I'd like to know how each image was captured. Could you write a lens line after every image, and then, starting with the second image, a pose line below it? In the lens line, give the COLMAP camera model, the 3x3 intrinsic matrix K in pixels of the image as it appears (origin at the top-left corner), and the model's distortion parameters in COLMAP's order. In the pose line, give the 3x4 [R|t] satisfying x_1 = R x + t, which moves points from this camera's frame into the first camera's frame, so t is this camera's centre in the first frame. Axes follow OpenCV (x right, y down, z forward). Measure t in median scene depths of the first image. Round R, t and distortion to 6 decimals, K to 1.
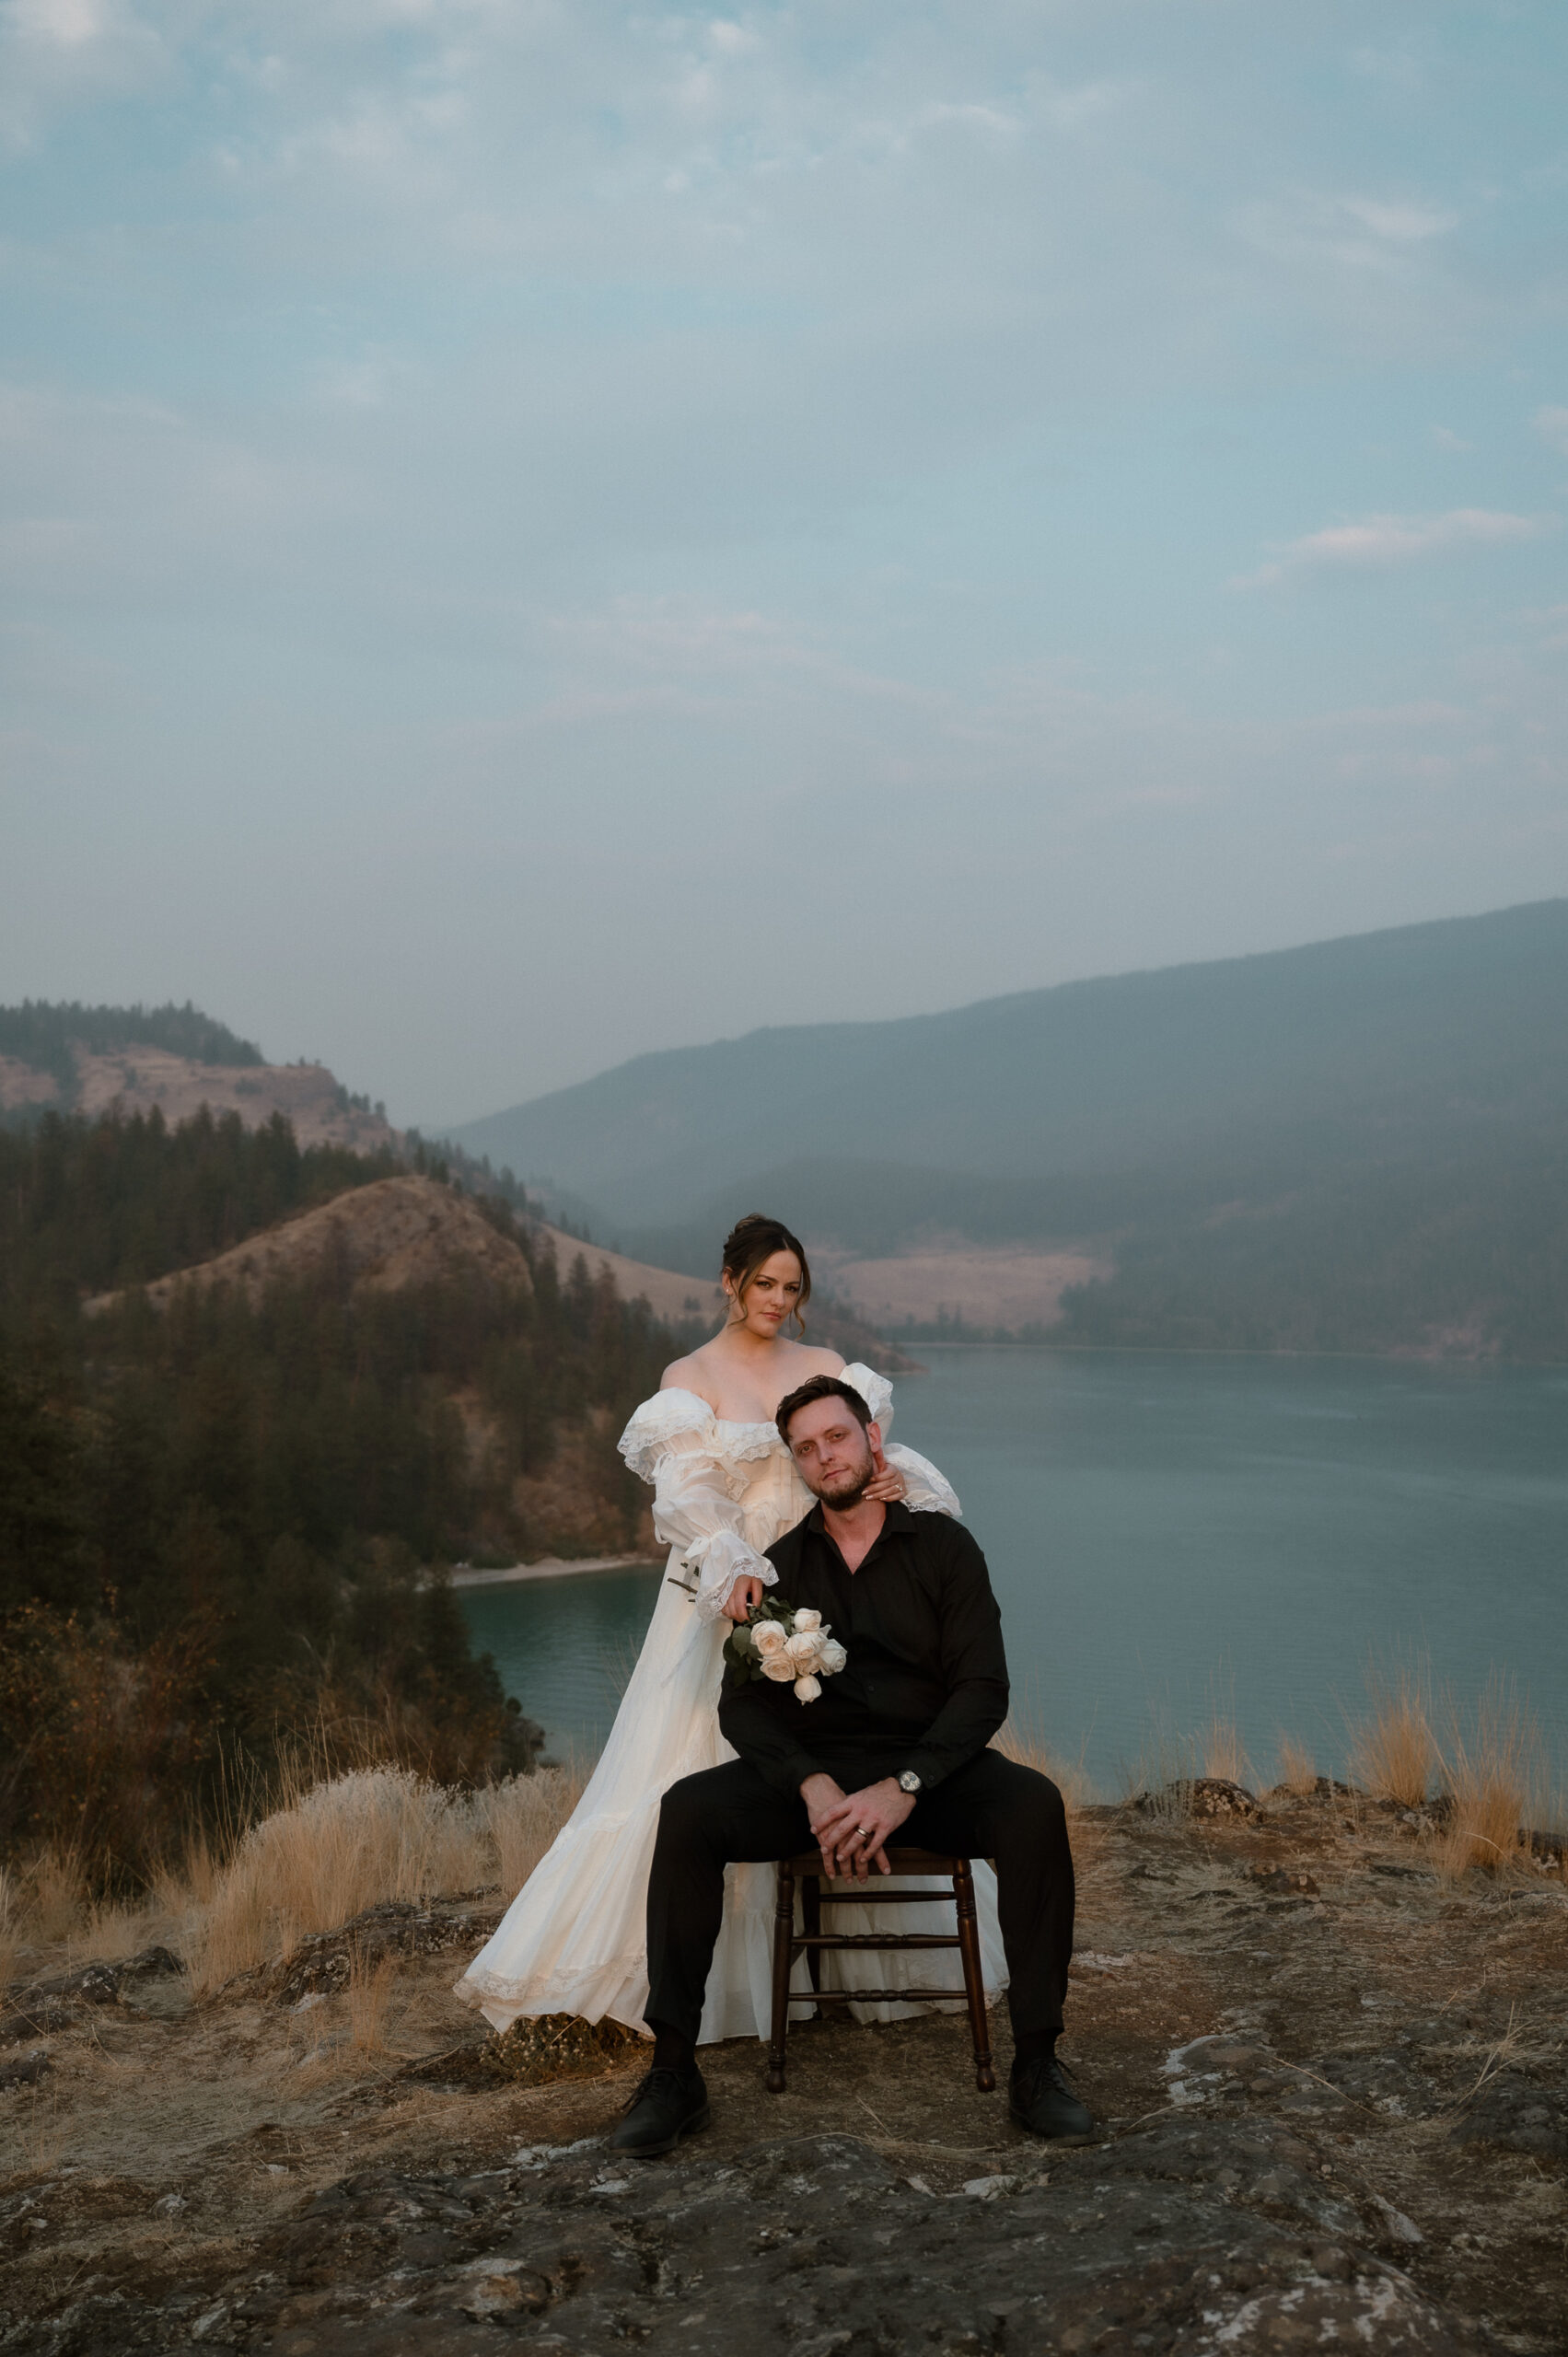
lens RADIAL K [[2229.1, 0, 741.6], [0, 2229.1, 1089.5], [0, 0, 1]] dist [-0.000576, 0.000000]
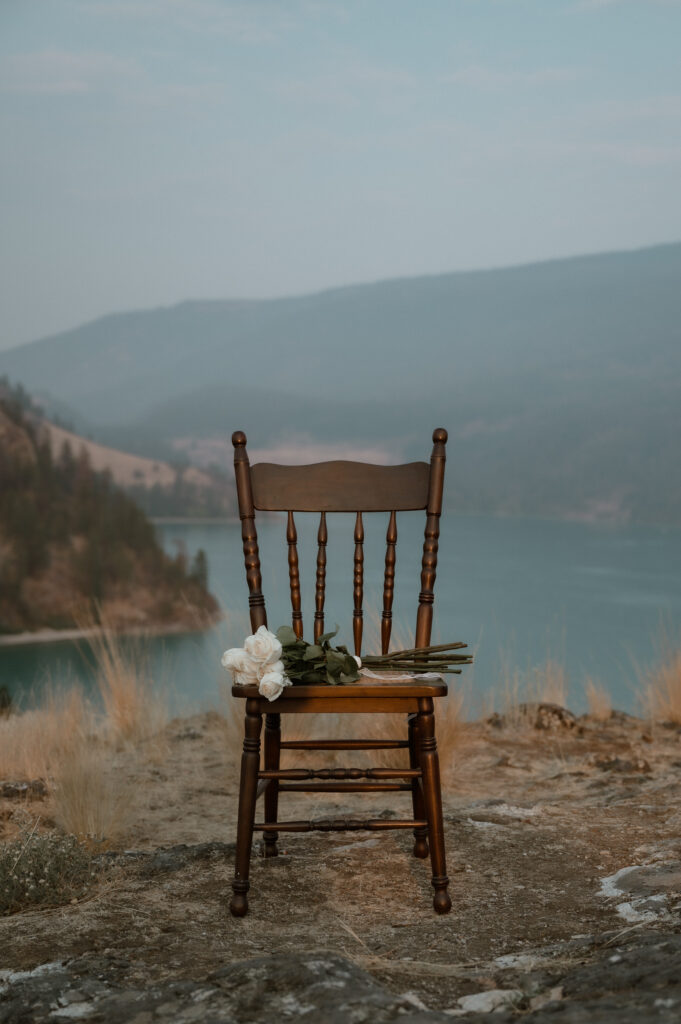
lens RADIAL K [[1383.3, 0, 343.9], [0, 1383.3, 548.2], [0, 0, 1]] dist [0.002377, 0.000000]
pose [[0.991756, 0.021745, 0.126284, -0.018694], [-0.039479, 0.989410, 0.139675, 0.168421], [-0.121909, -0.143509, 0.982112, 0.347320]]
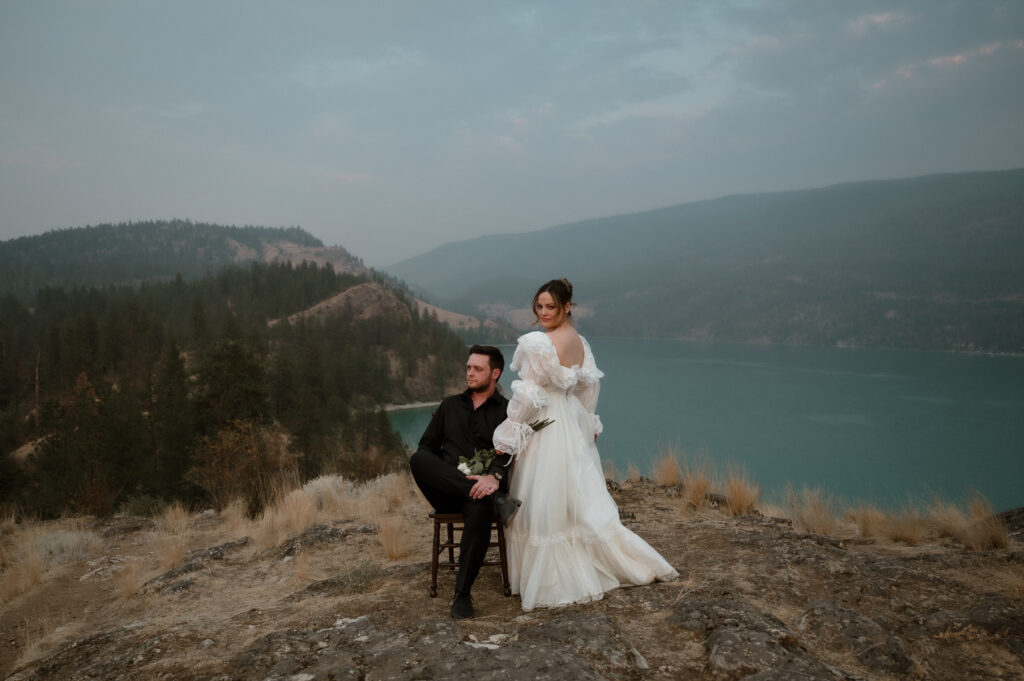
lens RADIAL K [[701.3, 0, 495.7], [0, 701.3, 355.5], [0, 0, 1]] dist [-0.006463, 0.006264]
pose [[0.999705, -0.001619, 0.024253, 0.064735], [-0.001830, 0.989929, 0.141552, 0.018438], [-0.024238, -0.141554, 0.989634, 0.143543]]
